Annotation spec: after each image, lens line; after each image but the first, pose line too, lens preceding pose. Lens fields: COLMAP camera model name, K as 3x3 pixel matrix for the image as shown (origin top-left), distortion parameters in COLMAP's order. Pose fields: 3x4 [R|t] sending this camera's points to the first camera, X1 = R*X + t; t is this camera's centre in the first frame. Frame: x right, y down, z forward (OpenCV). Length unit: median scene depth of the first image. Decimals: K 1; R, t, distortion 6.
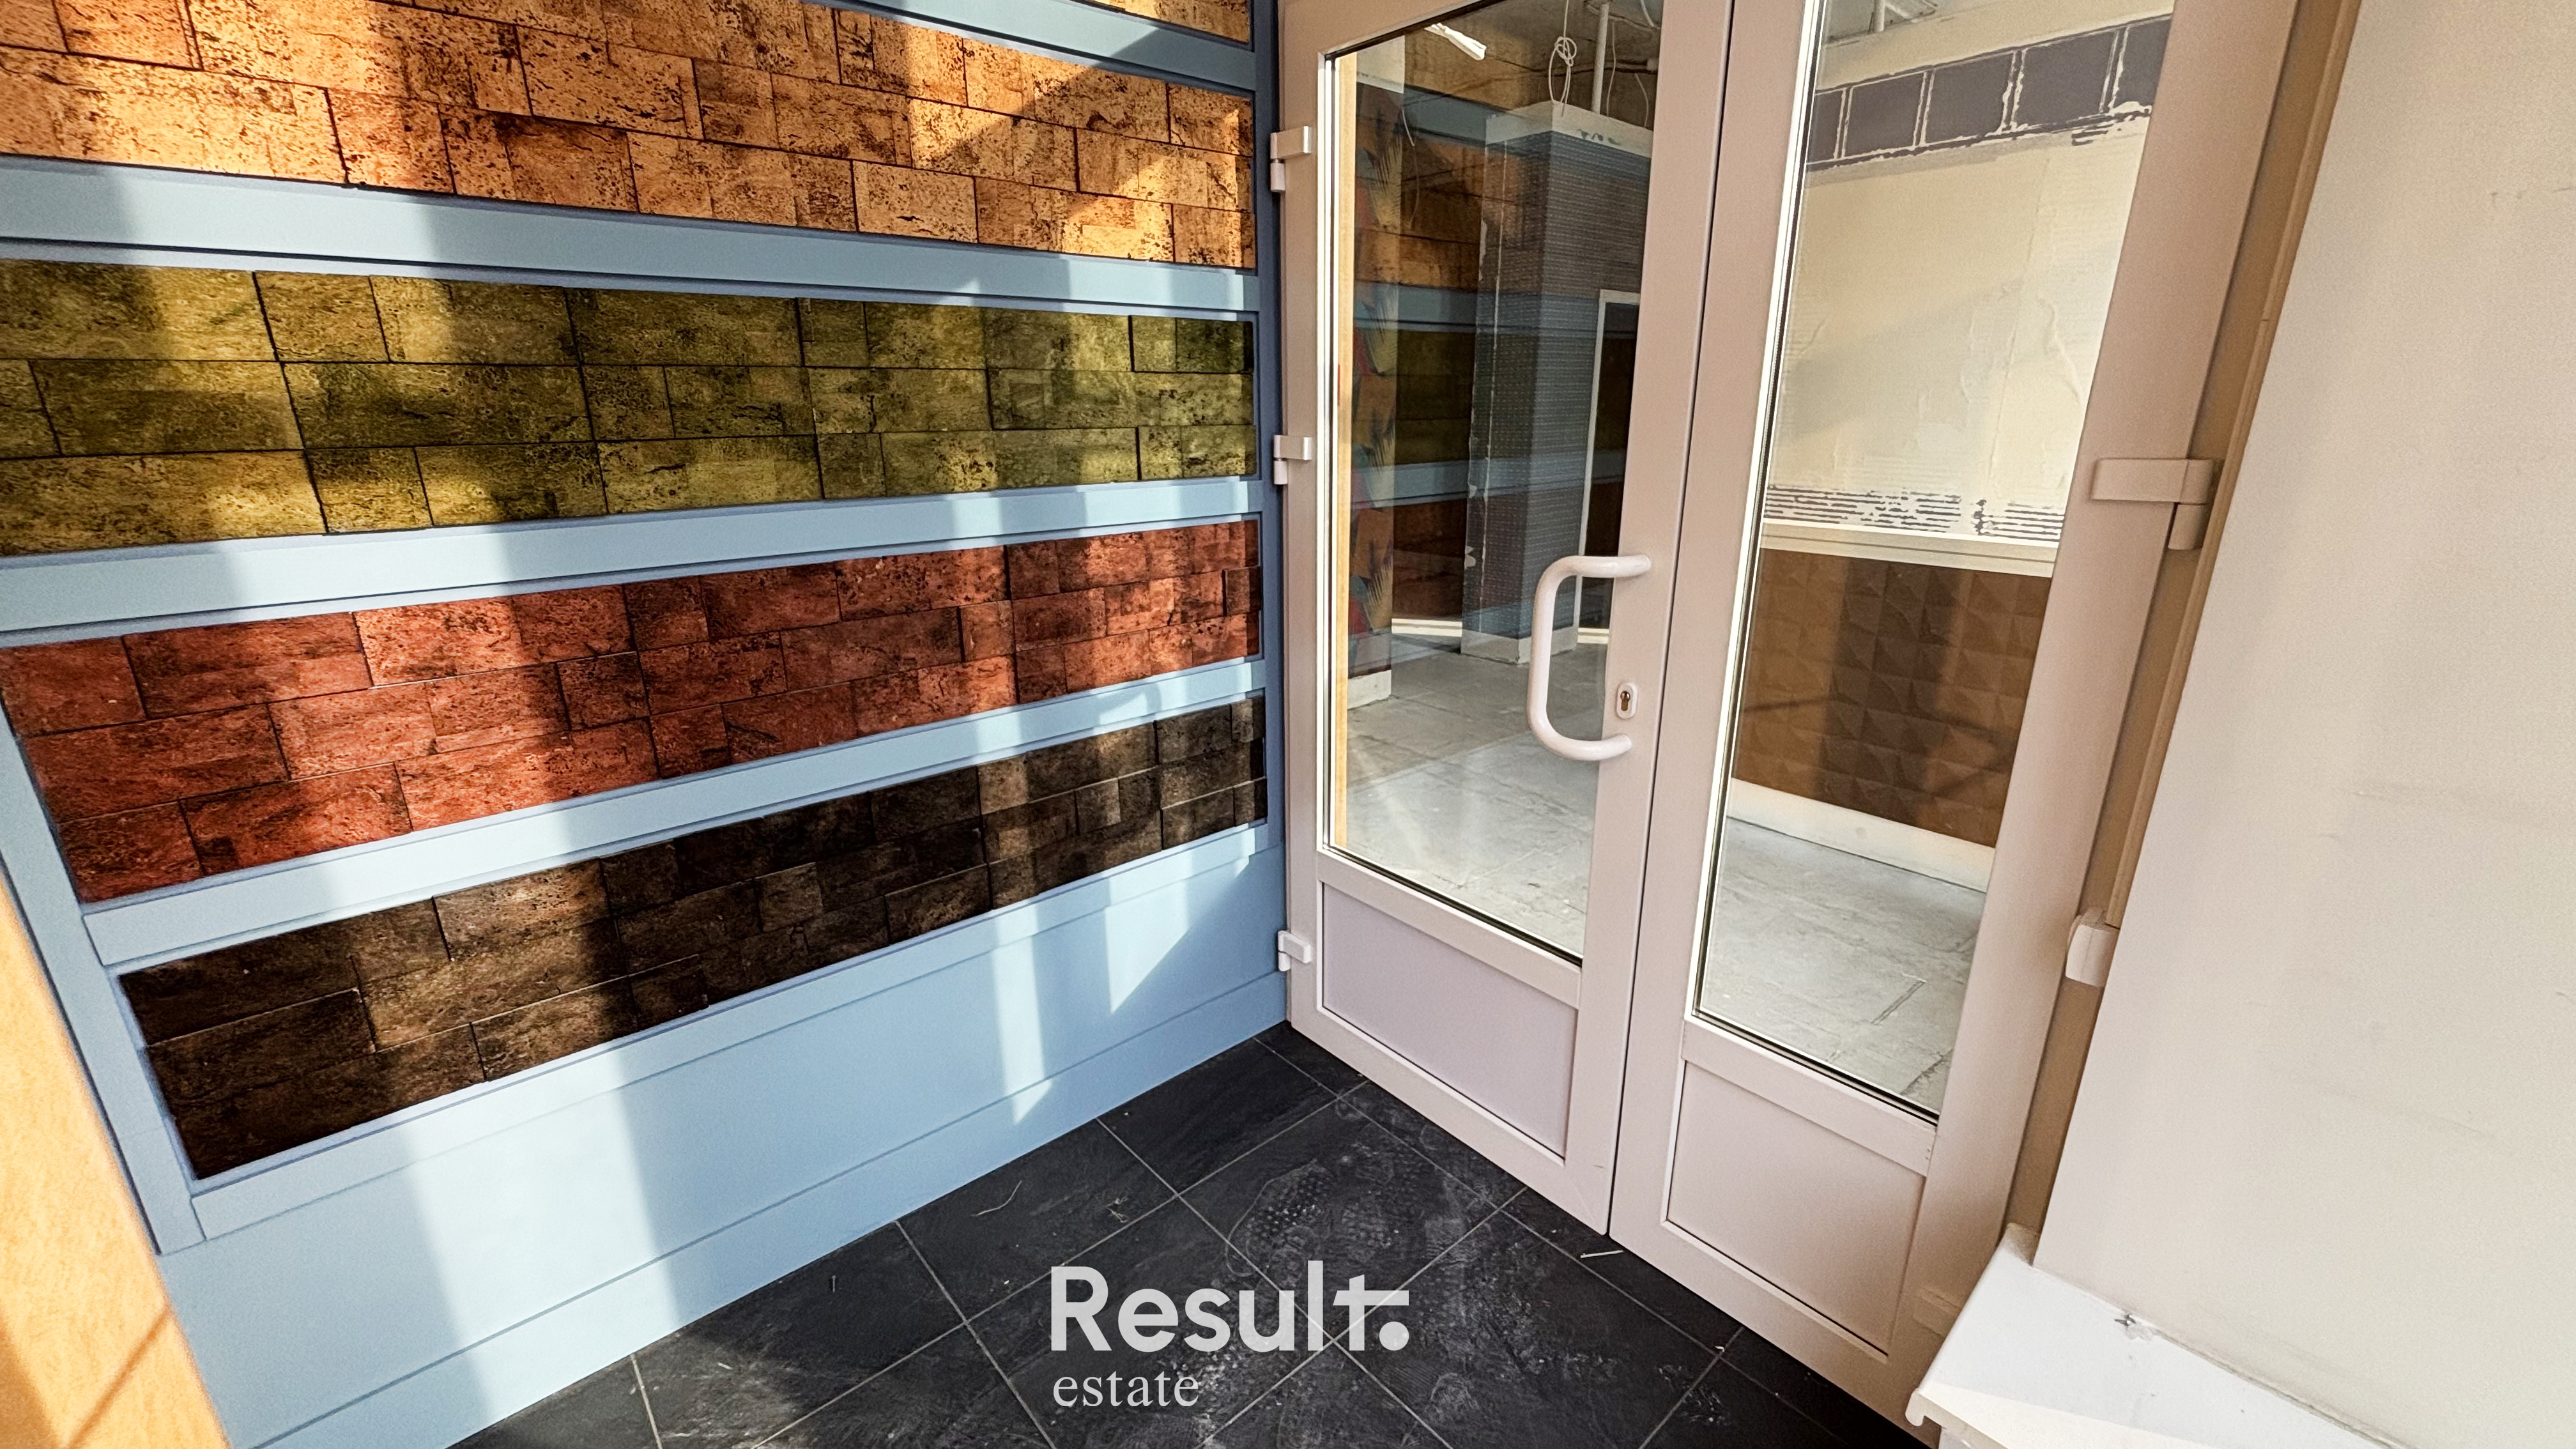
lens RADIAL K [[1034.3, 0, 1300.4], [0, 1034.3, 719.6], [0, 0, 1]] dist [-0.006077, 0.002183]
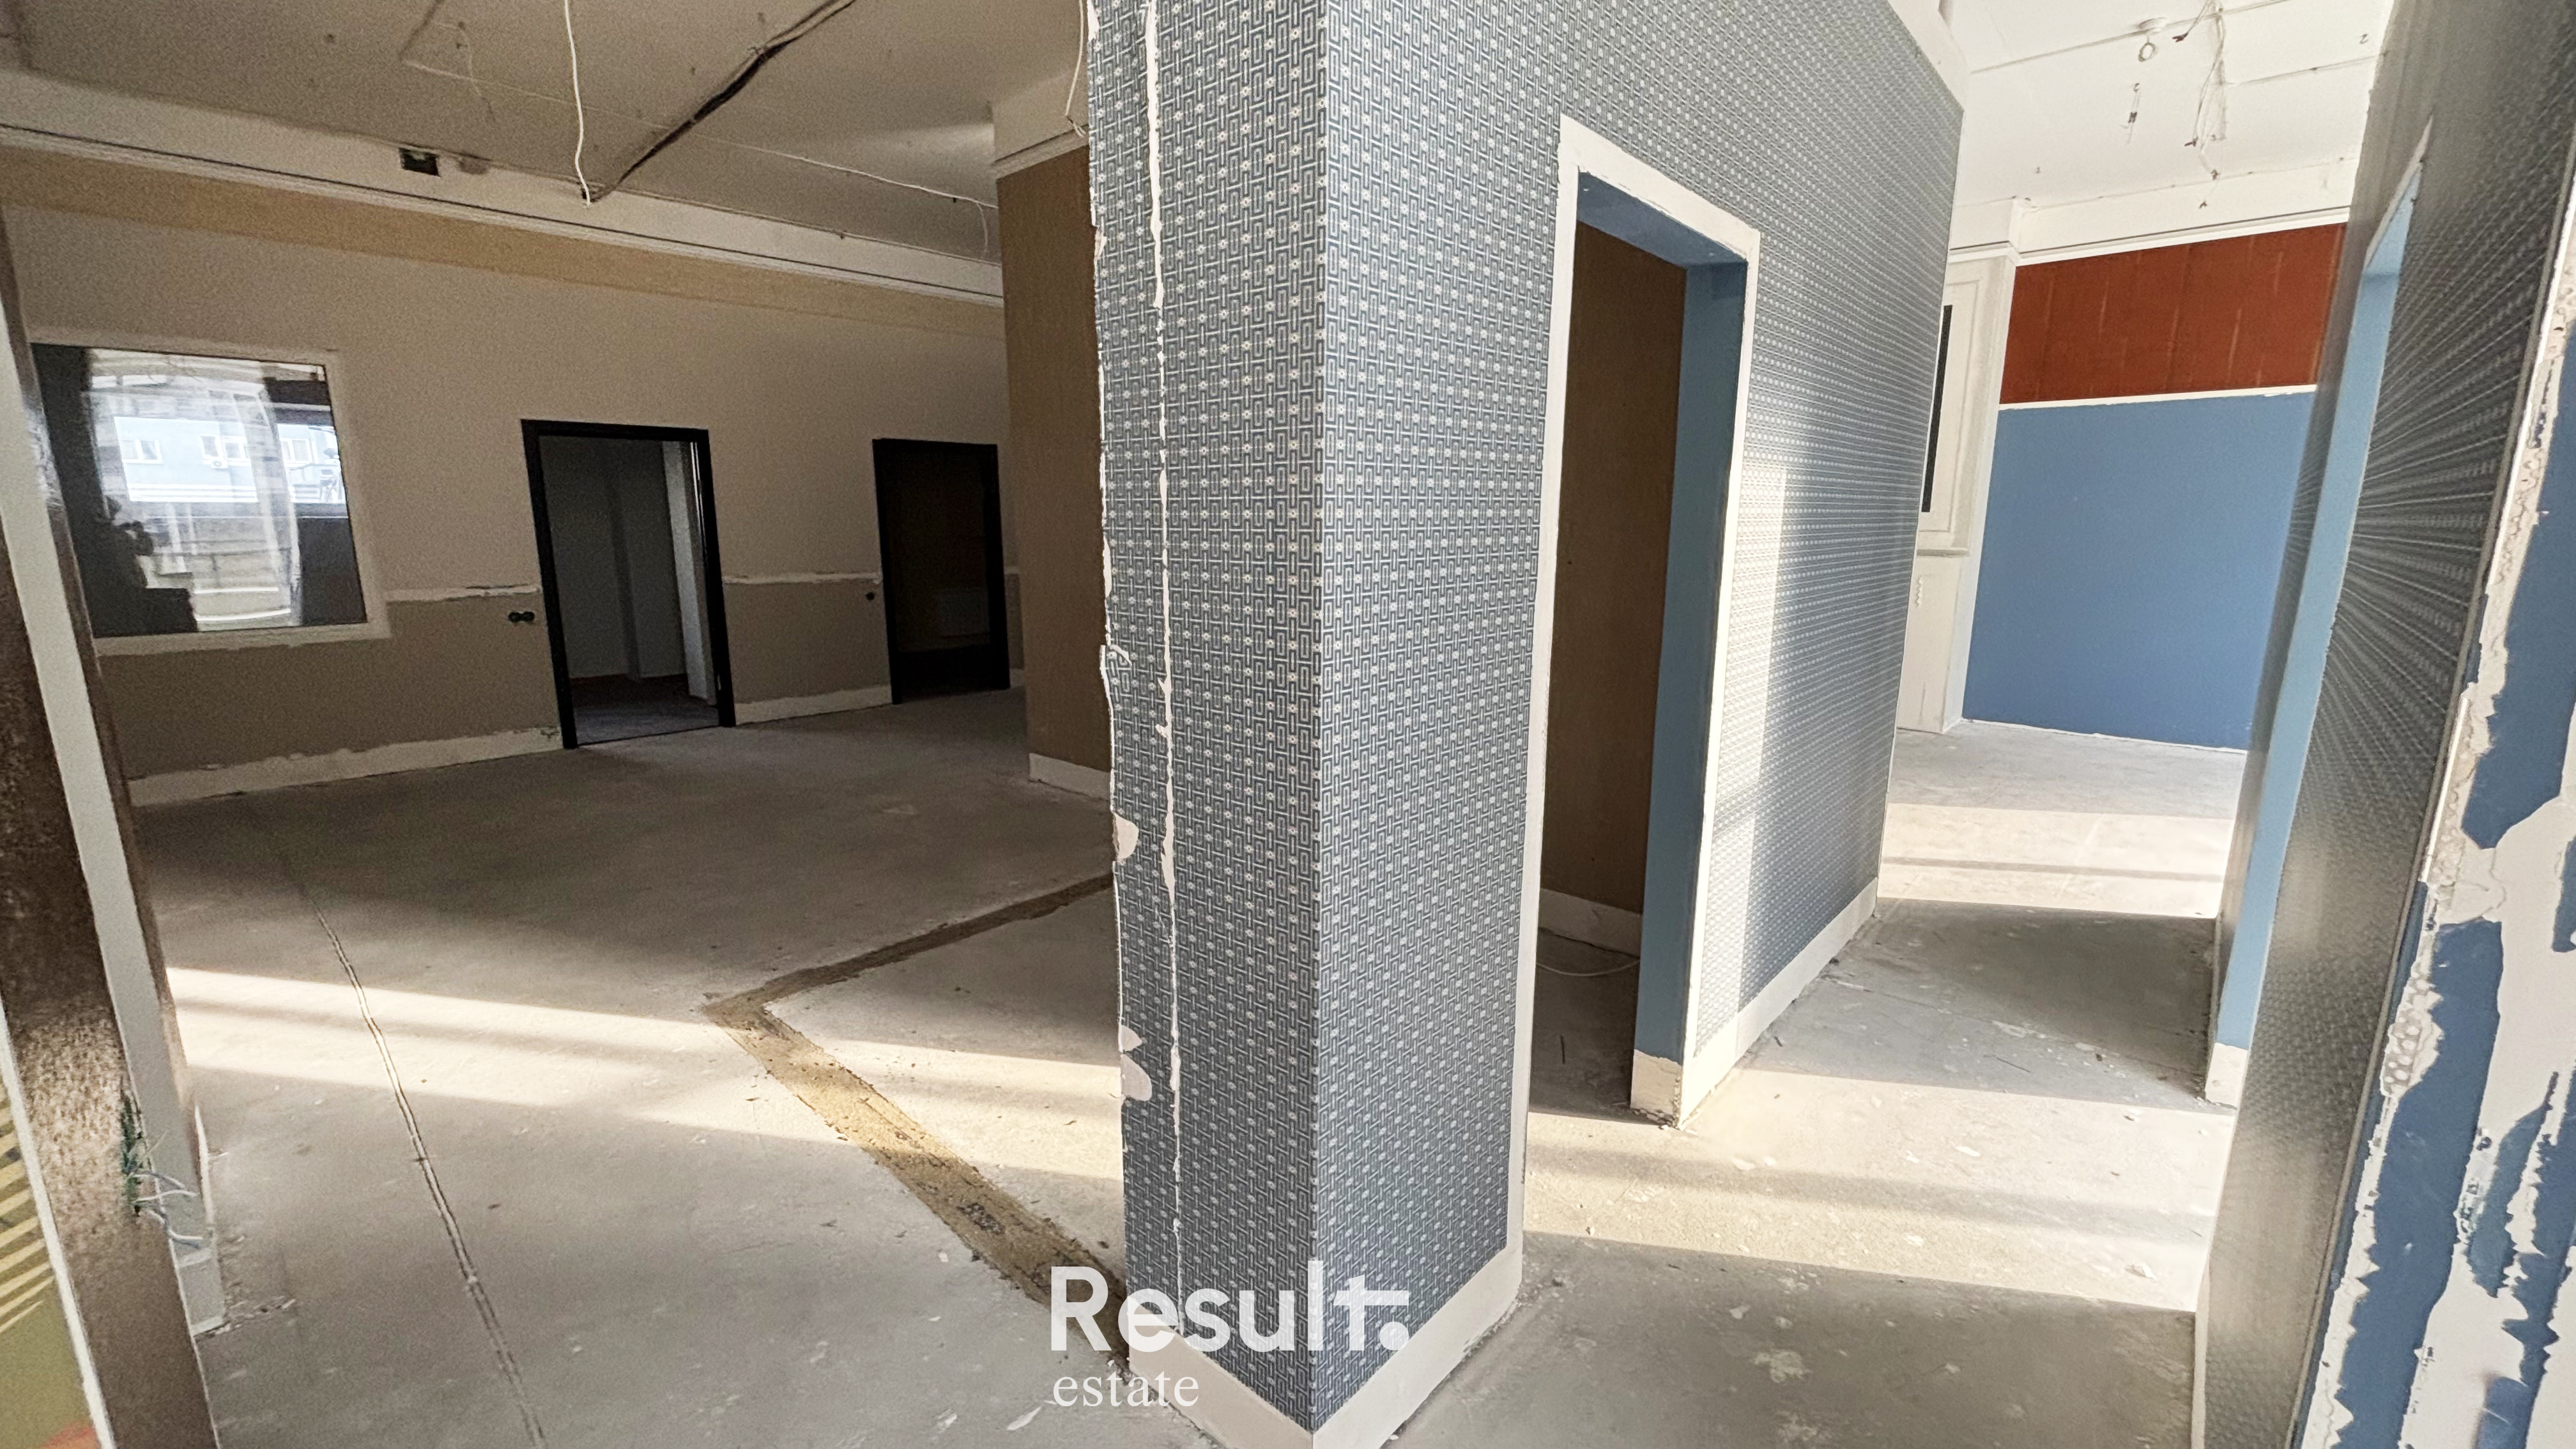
lens RADIAL K [[1034.3, 0, 1265.1], [0, 1034.3, 729.3], [0, 0, 1]] dist [-0.006077, 0.002183]
pose [[0.997056, -0.015433, 0.075110, 0.258447], [0.022607, 0.995161, -0.095626, -0.316489], [-0.073271, 0.097043, 0.992580, 1.031366]]
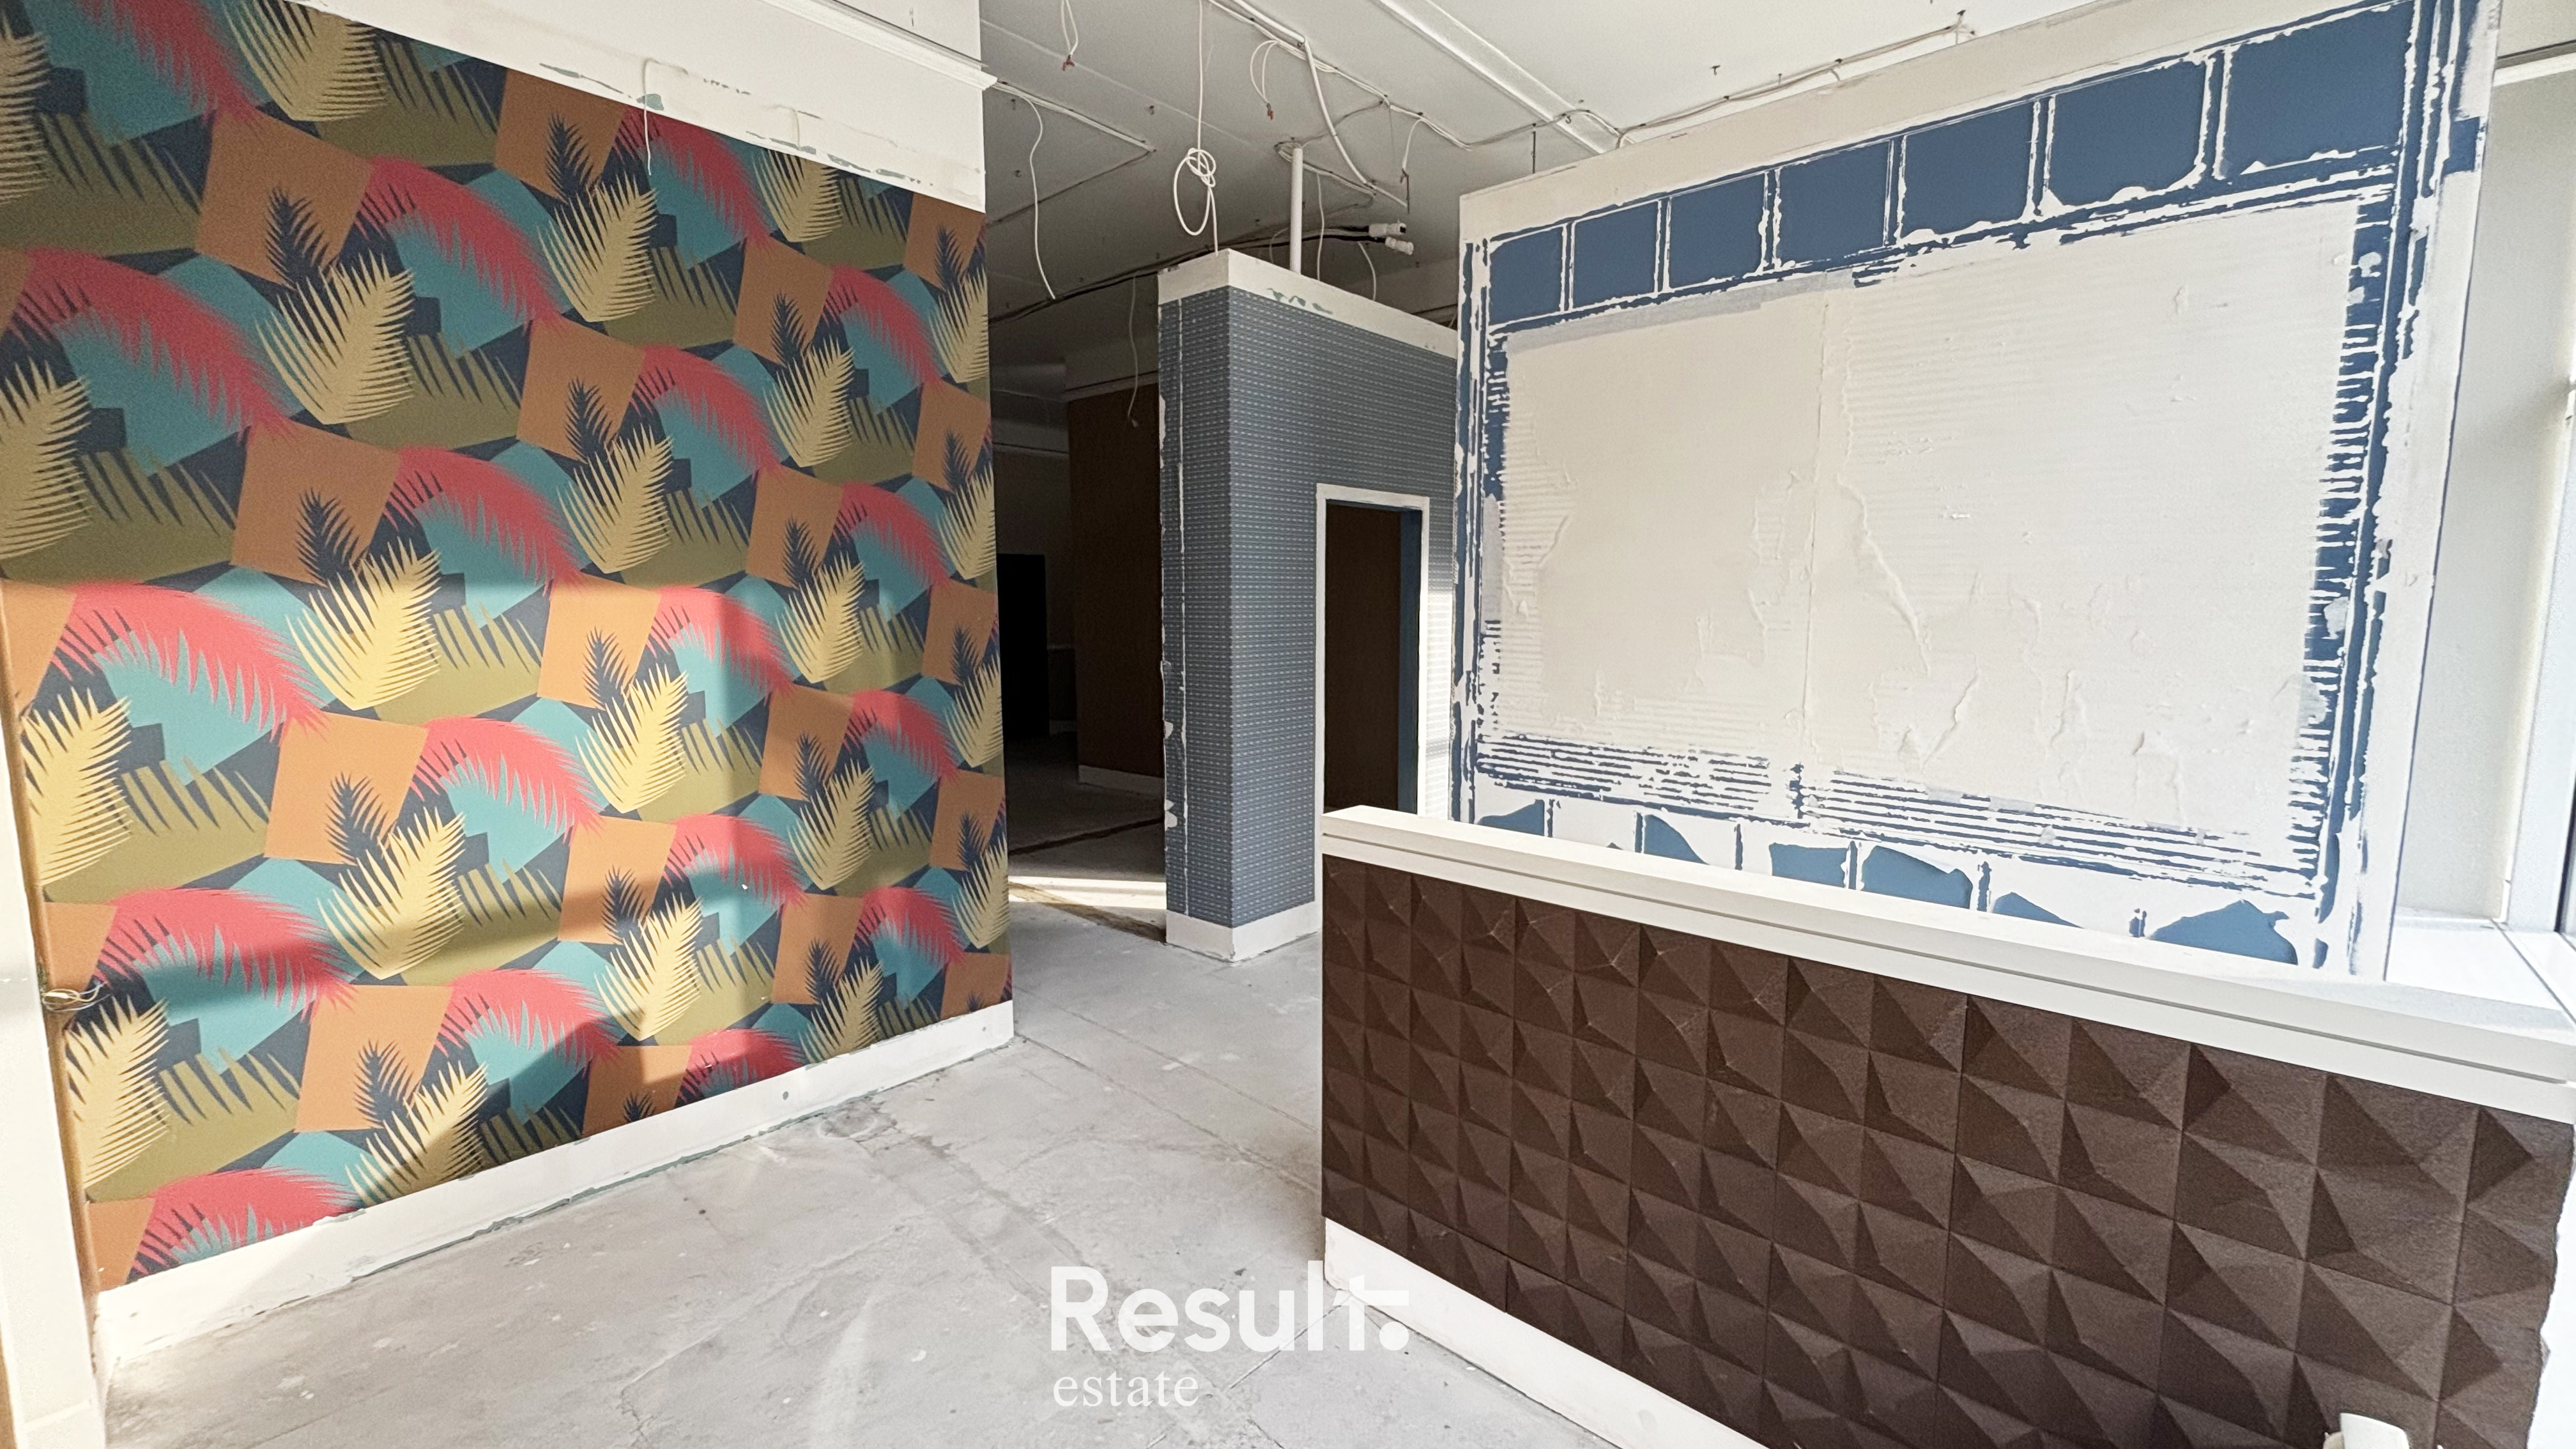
lens RADIAL K [[1034.3, 0, 1296.6], [0, 1034.3, 721.4], [0, 0, 1]] dist [-0.006077, 0.002183]
pose [[0.993678, -0.011307, 0.111696, 0.247888], [0.031613, 0.982838, -0.181740, -0.122576], [-0.107724, 0.184122, 0.976982, 0.352481]]
